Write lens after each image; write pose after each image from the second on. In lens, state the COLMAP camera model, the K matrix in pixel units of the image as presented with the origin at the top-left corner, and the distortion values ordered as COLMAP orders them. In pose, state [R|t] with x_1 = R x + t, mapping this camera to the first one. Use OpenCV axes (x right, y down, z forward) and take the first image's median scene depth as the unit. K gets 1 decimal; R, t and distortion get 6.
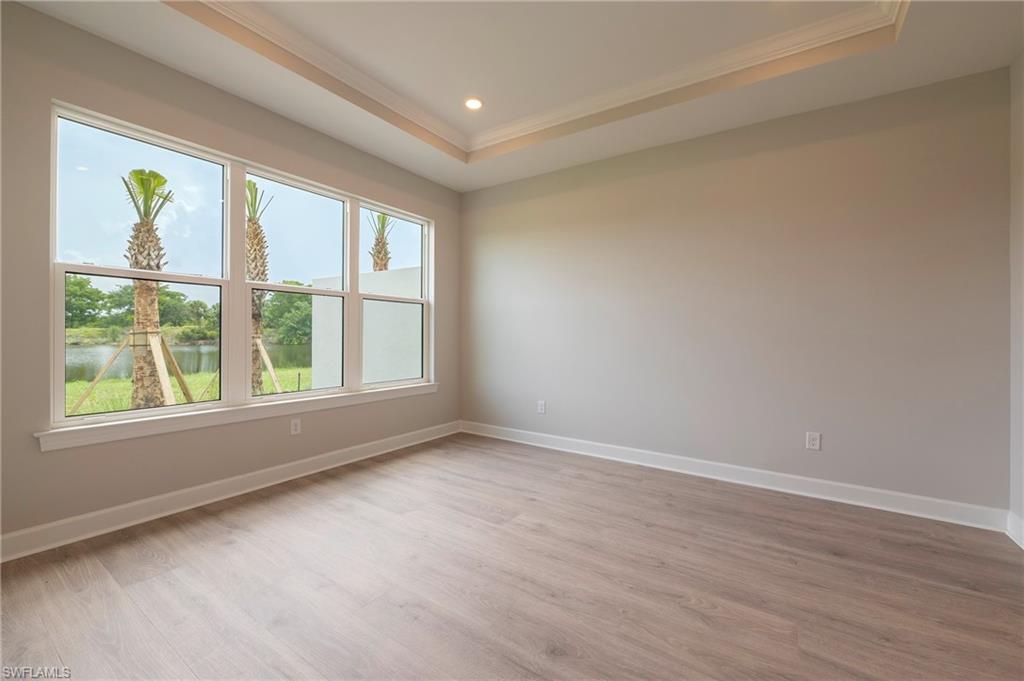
lens RADIAL K [[416.8, 0, 529.2], [0, 416.8, 320.5], [0, 0, 1]] dist [-0.002646, -0.002213]
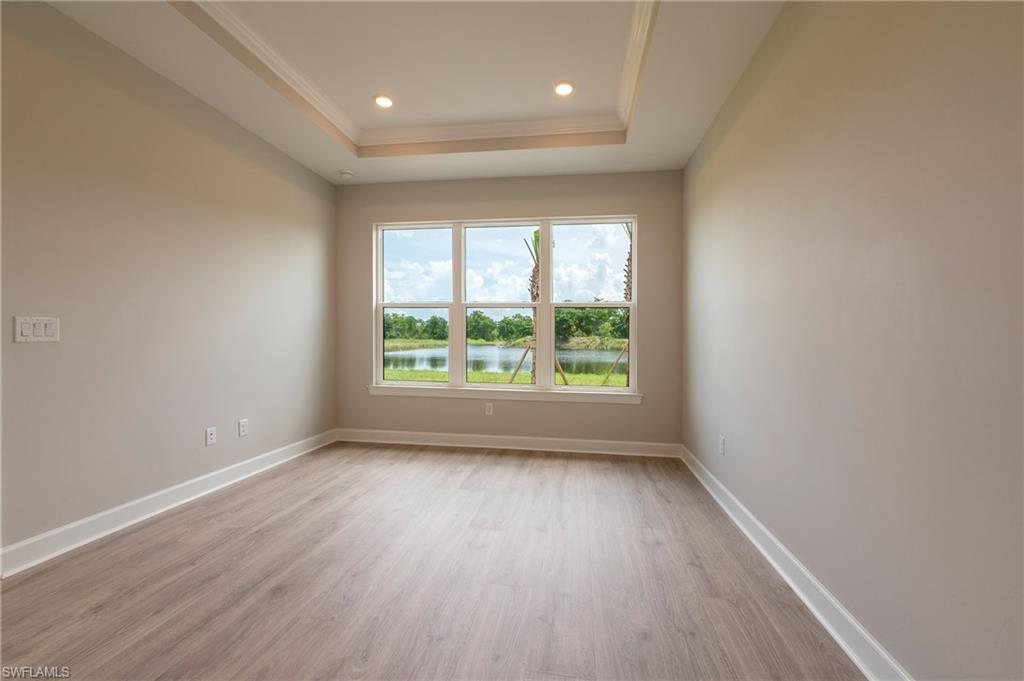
lens RADIAL K [[416.8, 0, 503.0], [0, 416.8, 332.3], [0, 0, 1]] dist [-0.002646, -0.002213]
pose [[0.392198, -0.019519, -0.919674, 0.715499], [0.023773, 0.999656, -0.011078, 0.028399], [0.919573, -0.017519, 0.392527, 0.552228]]
